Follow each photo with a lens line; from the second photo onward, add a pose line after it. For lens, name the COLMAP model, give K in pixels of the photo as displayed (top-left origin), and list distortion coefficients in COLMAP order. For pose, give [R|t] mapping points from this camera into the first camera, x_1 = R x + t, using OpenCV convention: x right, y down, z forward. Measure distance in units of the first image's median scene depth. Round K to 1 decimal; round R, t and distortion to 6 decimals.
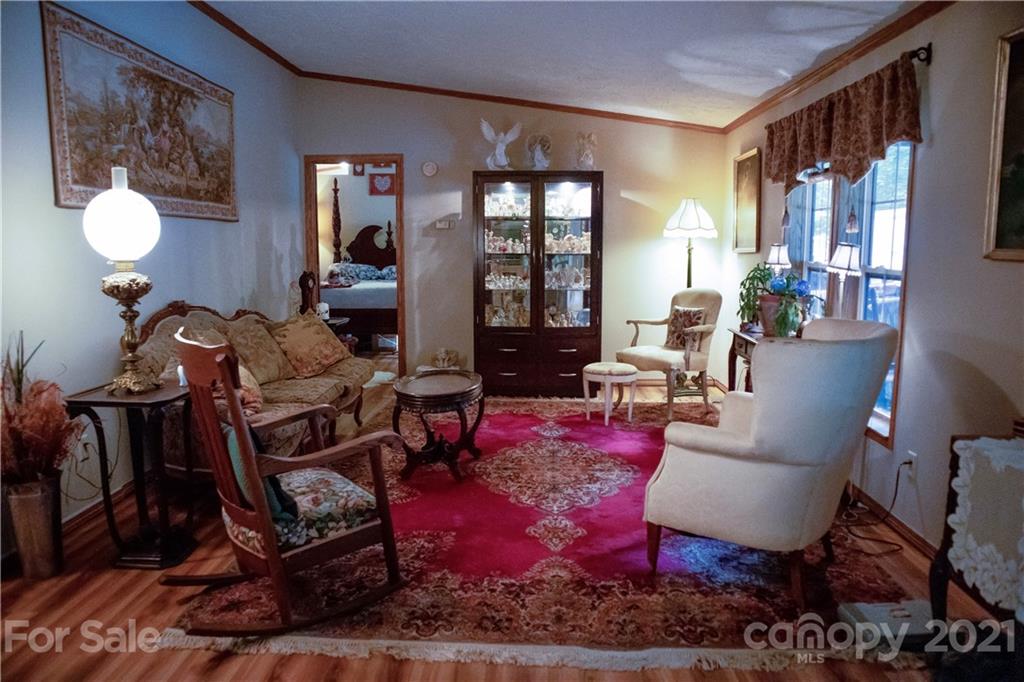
lens RADIAL K [[725.4, 0, 512.0], [0, 725.4, 341.0], [0, 0, 1]] dist [-0.124251, 0.089527]
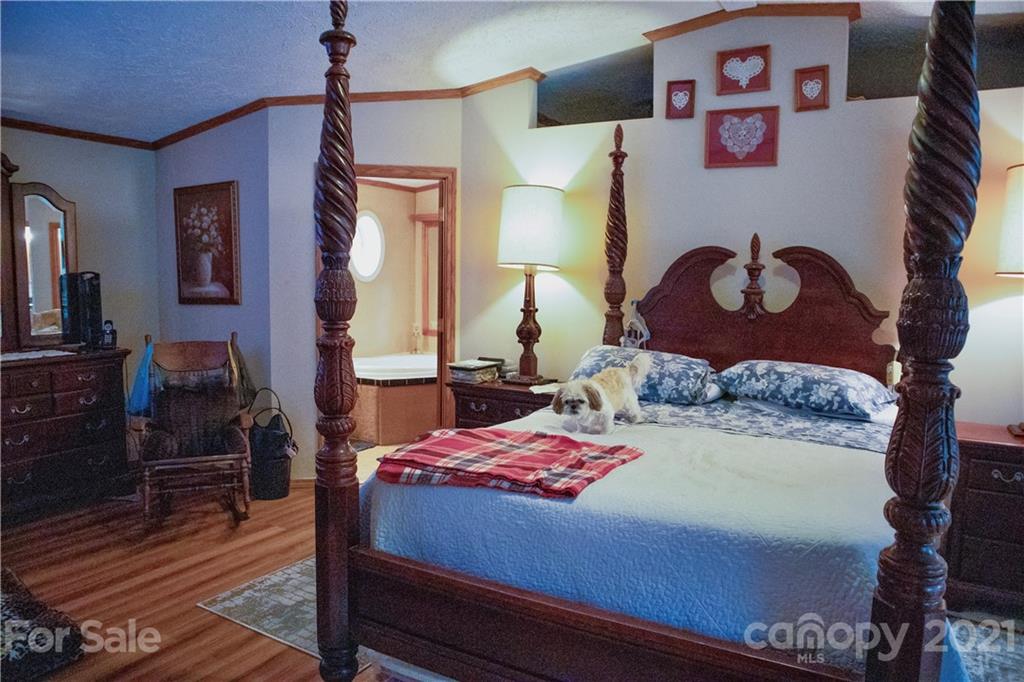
lens RADIAL K [[725.4, 0, 512.0], [0, 725.4, 341.0], [0, 0, 1]] dist [-0.124251, 0.089527]
pose [[0.884233, 0.061119, -0.463031, -0.108982], [-0.078555, 0.996739, -0.018447, -0.097514], [0.460393, 0.052685, 0.886150, 0.627240]]
